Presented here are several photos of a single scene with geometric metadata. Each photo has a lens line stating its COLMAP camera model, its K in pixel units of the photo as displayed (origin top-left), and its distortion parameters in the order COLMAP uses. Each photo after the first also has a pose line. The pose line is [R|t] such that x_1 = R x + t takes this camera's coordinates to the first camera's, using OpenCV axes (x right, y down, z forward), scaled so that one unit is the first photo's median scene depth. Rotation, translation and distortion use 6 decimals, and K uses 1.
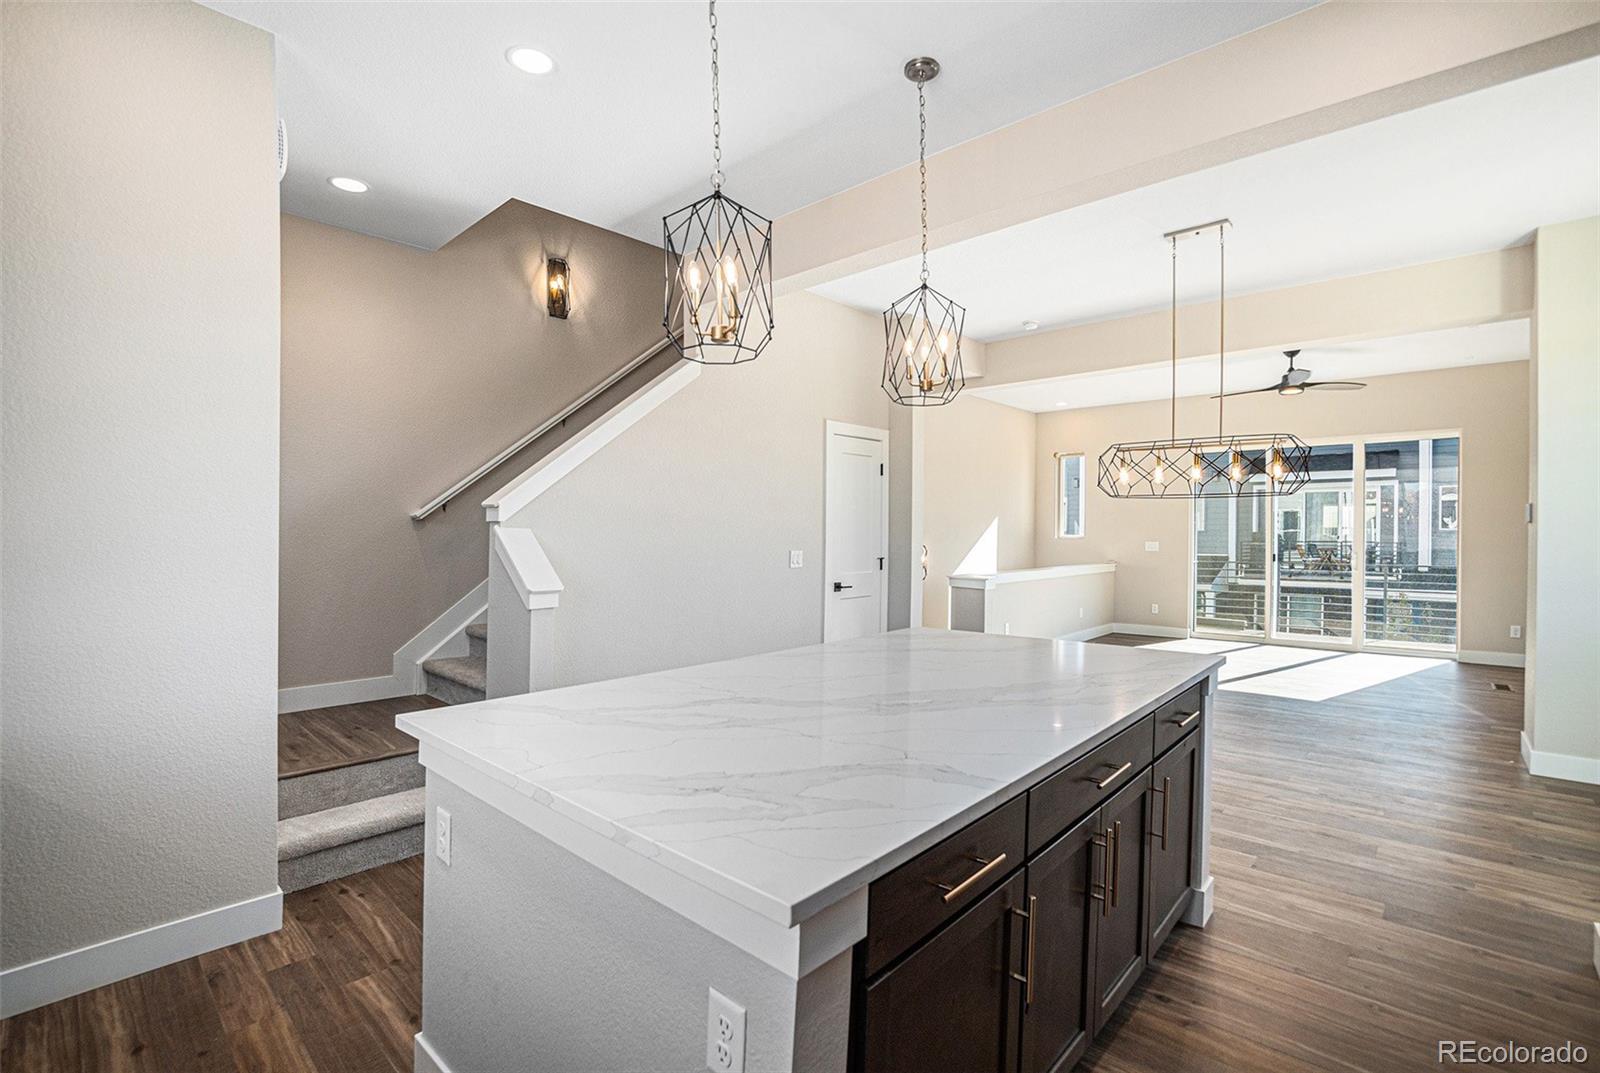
lens RADIAL K [[720.5, 0, 820.3], [0, 720.5, 550.5], [0, 0, 1]] dist [-0.049206, 0.007598]
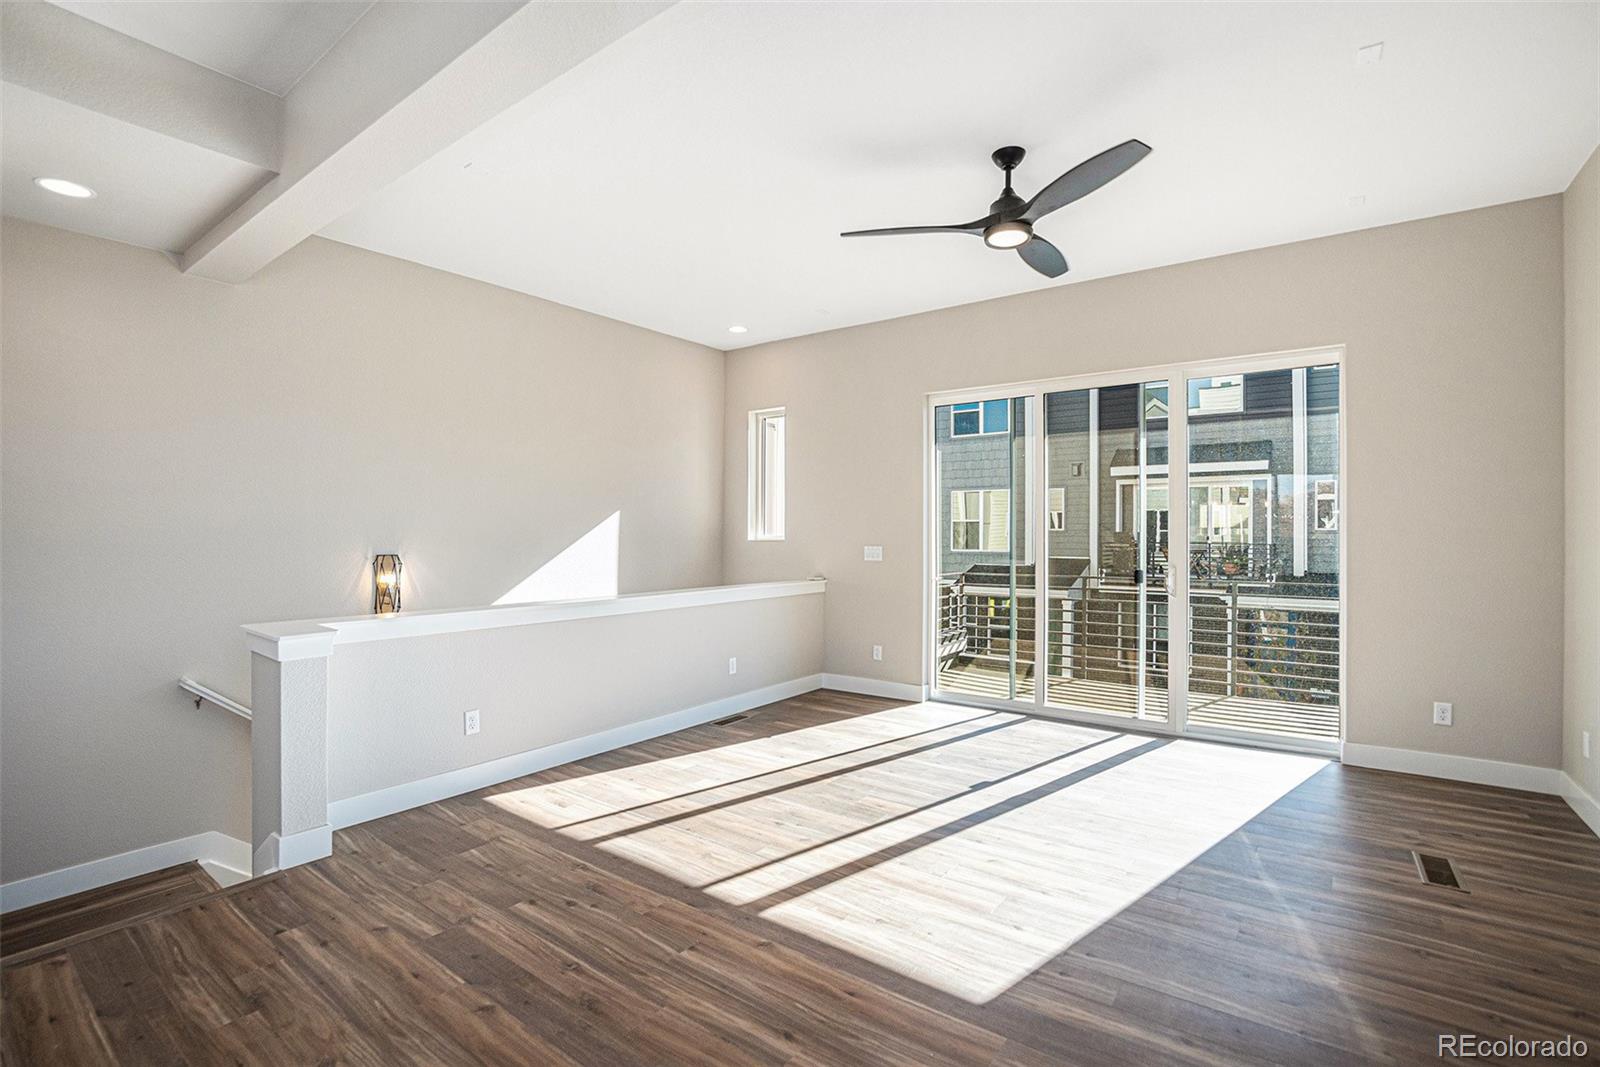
lens RADIAL K [[720.5, 0, 804.0], [0, 720.5, 537.5], [0, 0, 1]] dist [-0.049206, 0.007598]
pose [[0.995397, 0.001164, 0.095830, 0.341065], [0.000587, 0.999834, -0.018235, -0.007600], [-0.095835, 0.018207, 0.995231, 0.376408]]
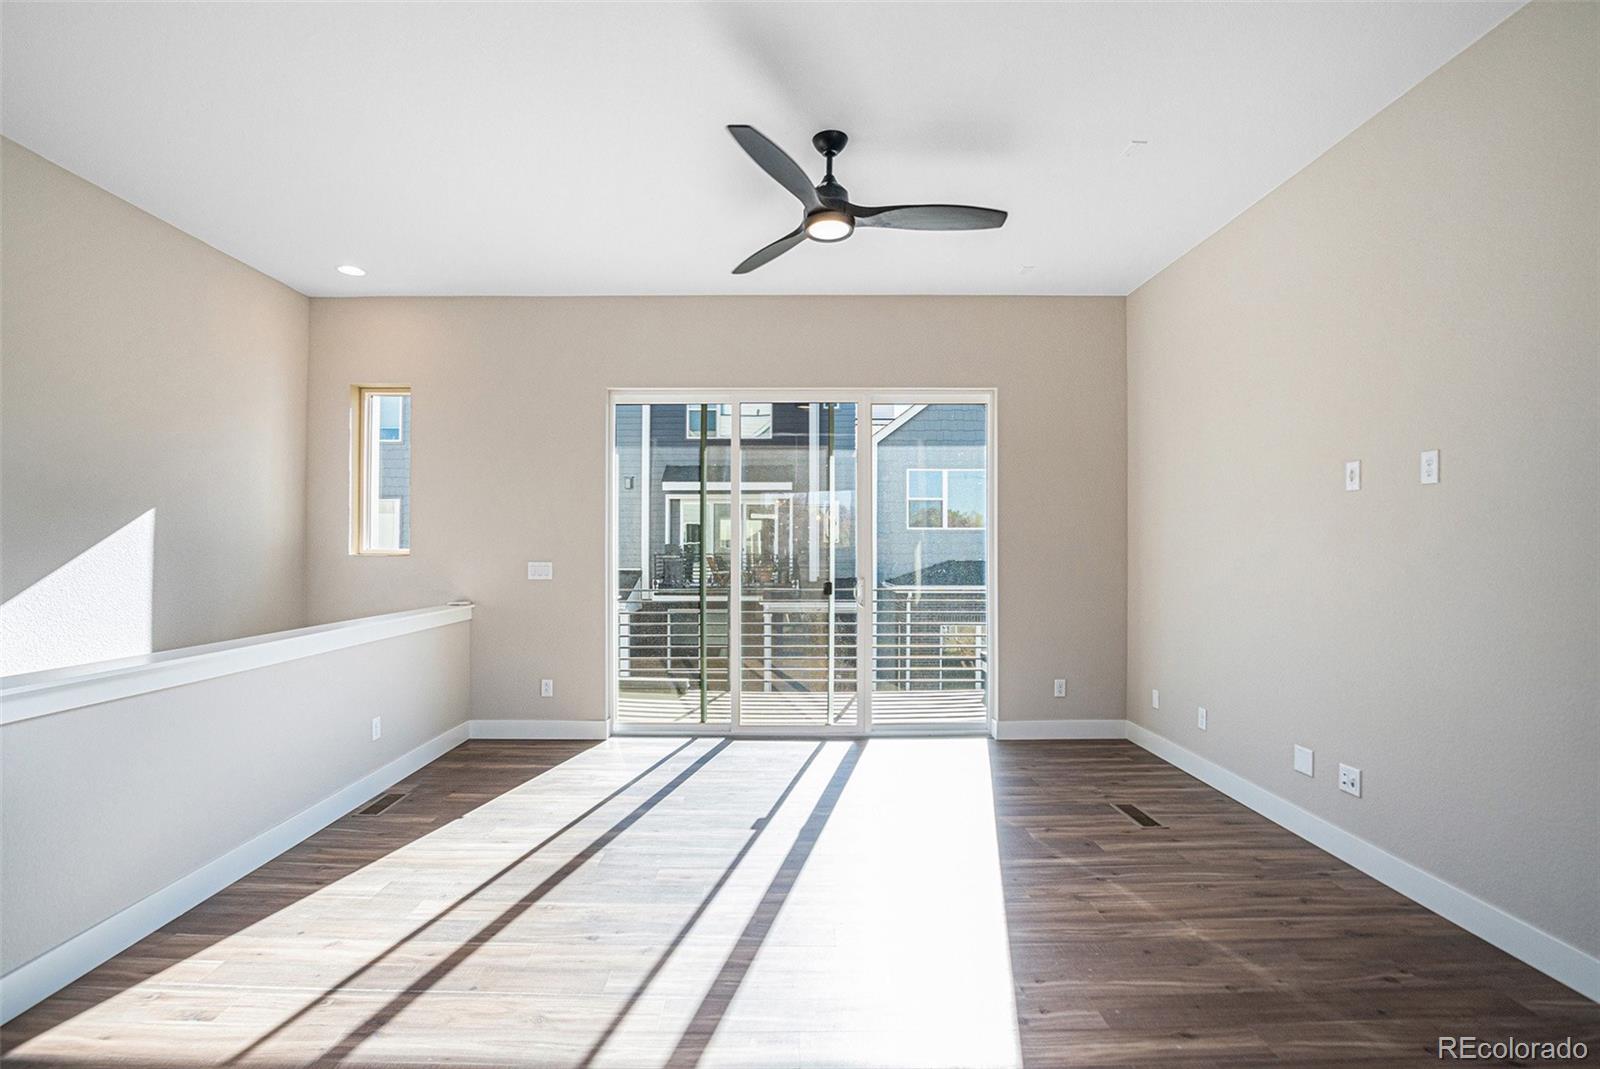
lens RADIAL K [[720.5, 0, 783.6], [0, 720.5, 547.2], [0, 0, 1]] dist [-0.049206, 0.007598]
pose [[0.744387, 0.000900, 0.667748, 0.244226], [0.013270, 0.999782, -0.016142, -0.011158], [-0.667616, 0.020877, 0.744213, 0.484644]]
